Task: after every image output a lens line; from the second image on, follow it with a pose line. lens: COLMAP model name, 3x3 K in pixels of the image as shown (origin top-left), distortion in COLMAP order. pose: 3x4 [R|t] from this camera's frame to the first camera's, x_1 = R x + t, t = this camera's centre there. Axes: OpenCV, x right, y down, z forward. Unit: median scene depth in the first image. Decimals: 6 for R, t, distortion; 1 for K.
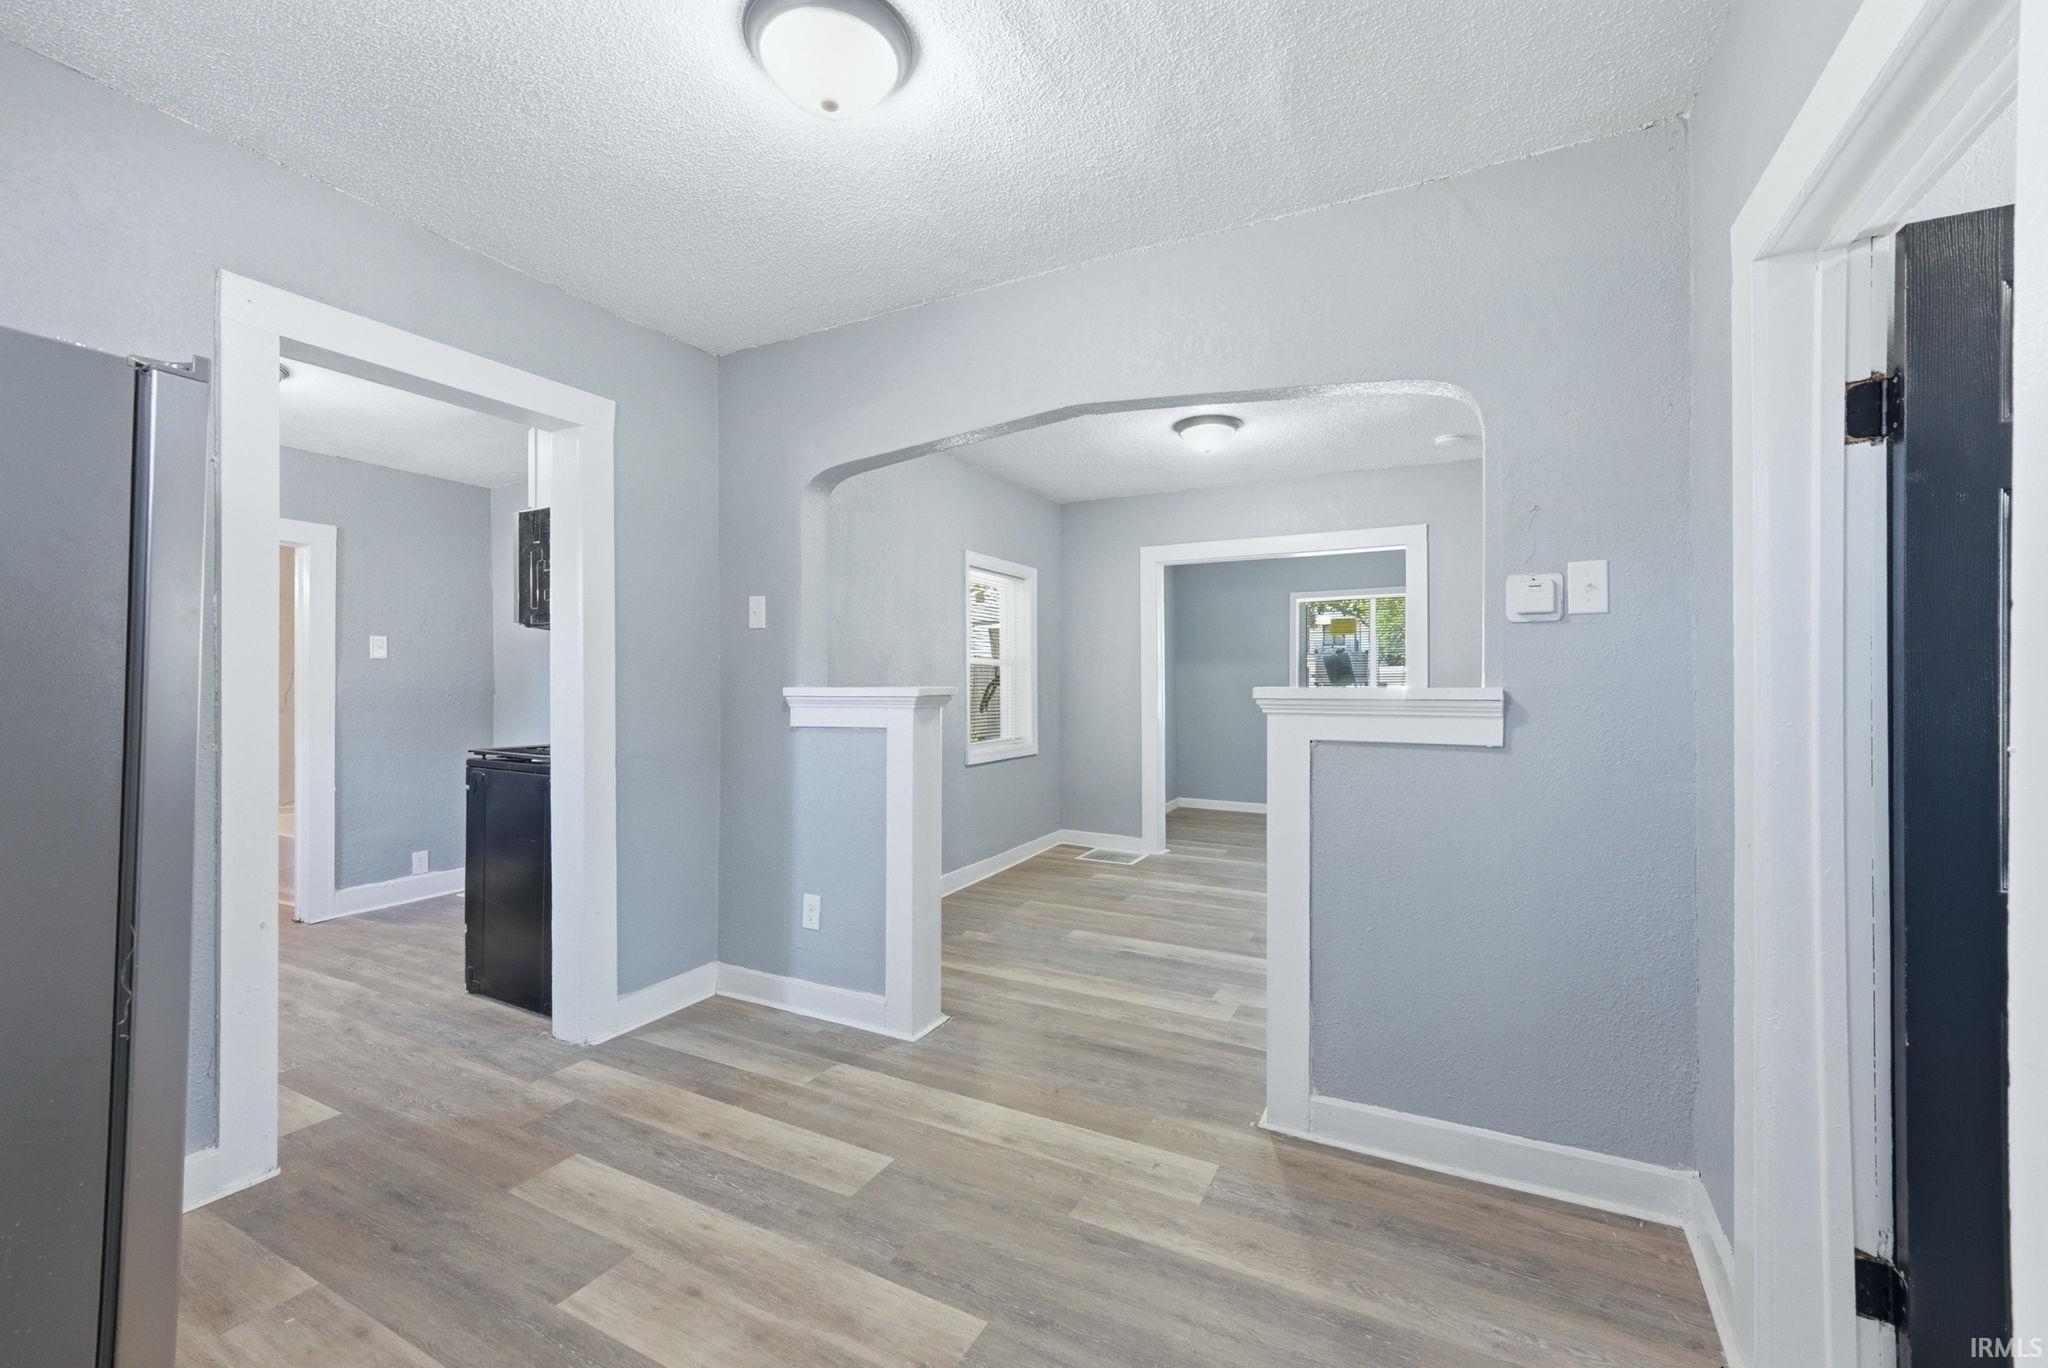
lens RADIAL K [[849.5, 0, 1036.3], [0, 849.5, 682.5], [0, 0, 1]] dist [-0.024993, 0.000040]
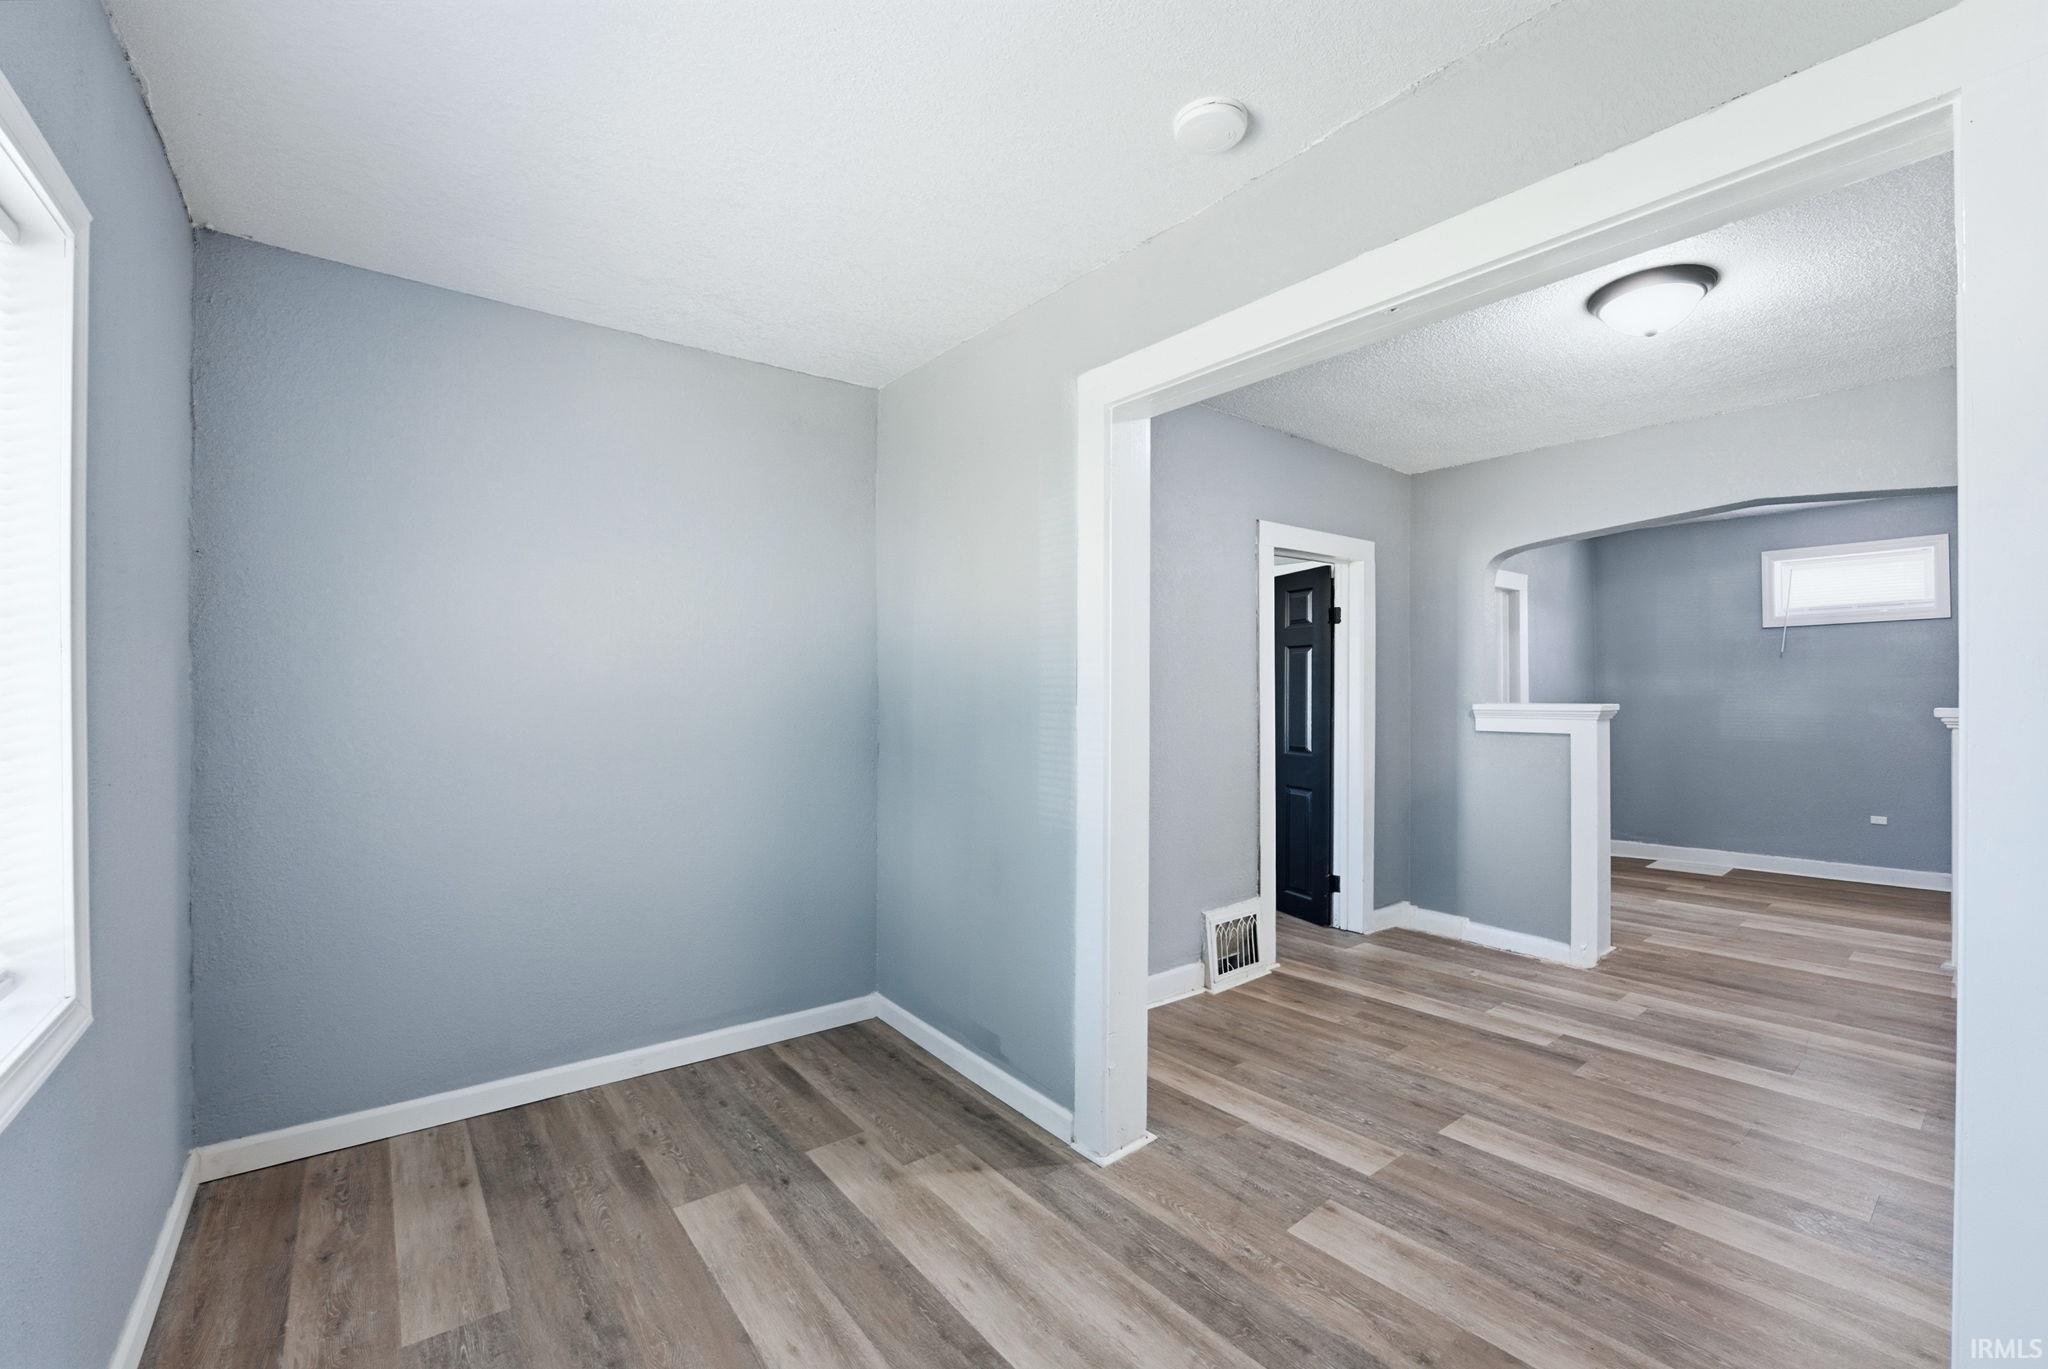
lens RADIAL K [[849.5, 0, 1036.3], [0, 849.5, 683.0], [0, 0, 1]] dist [-0.024993, 0.000040]
pose [[-0.912308, 0.011723, 0.409338, 0.401364], [0.006678, 0.999883, -0.013750, -0.014895], [-0.409451, -0.009811, -0.912279, 1.926873]]
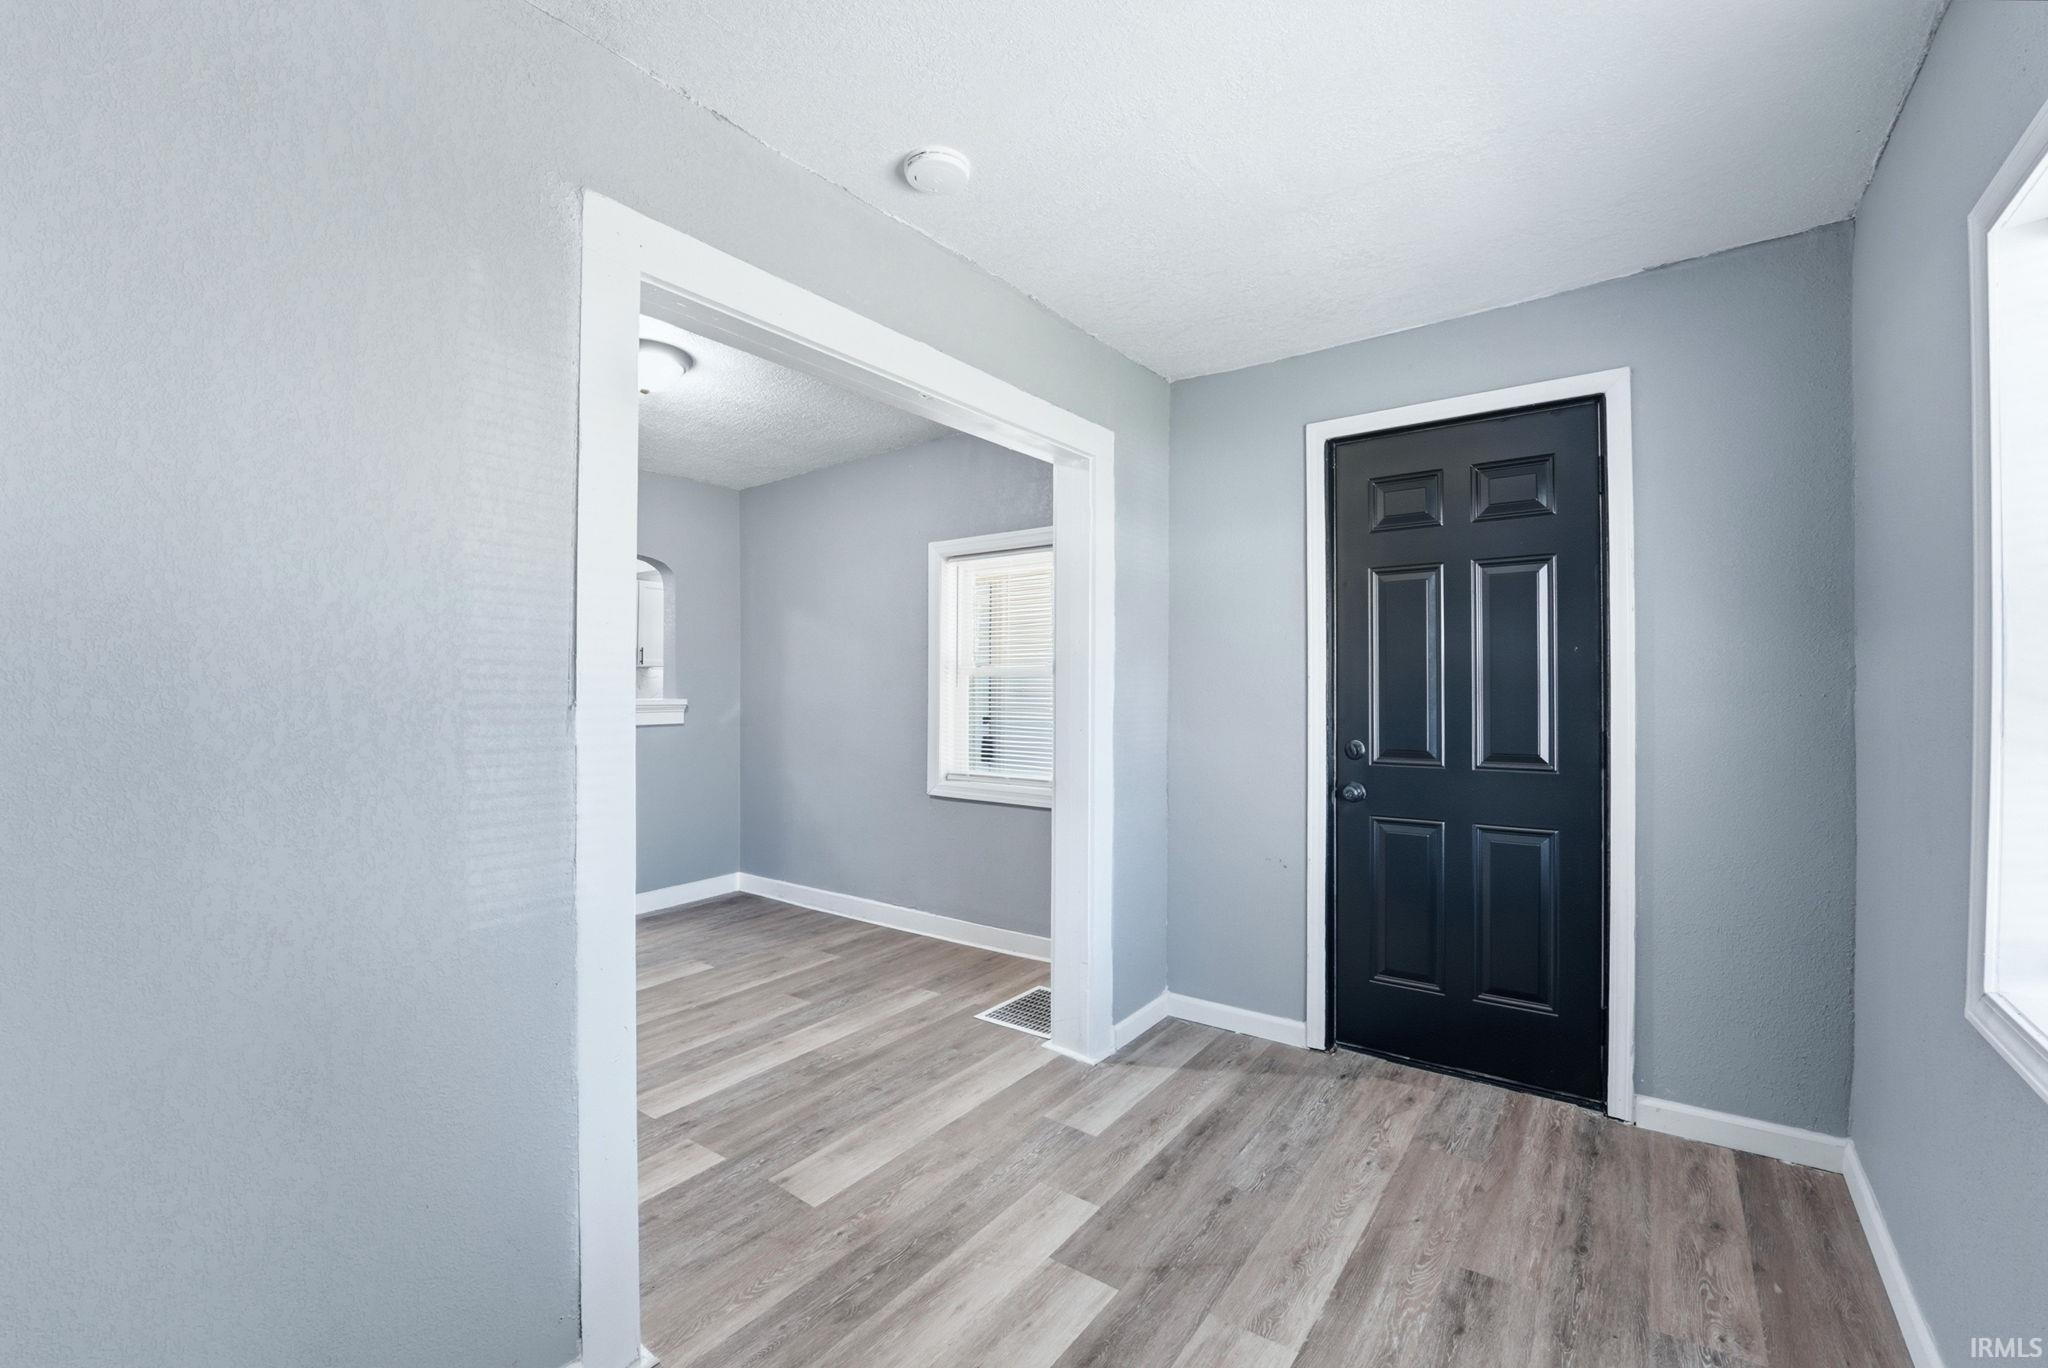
lens RADIAL K [[861.0, 0, 1022.9], [0, 861.0, 645.3], [0, 0, 1]] dist [-0.001581, -0.000172]
pose [[-0.163822, -0.042082, -0.985592, 1.009172], [-0.005942, 0.999114, -0.041672, -0.022885], [0.986472, -0.000970, -0.163927, 1.615899]]
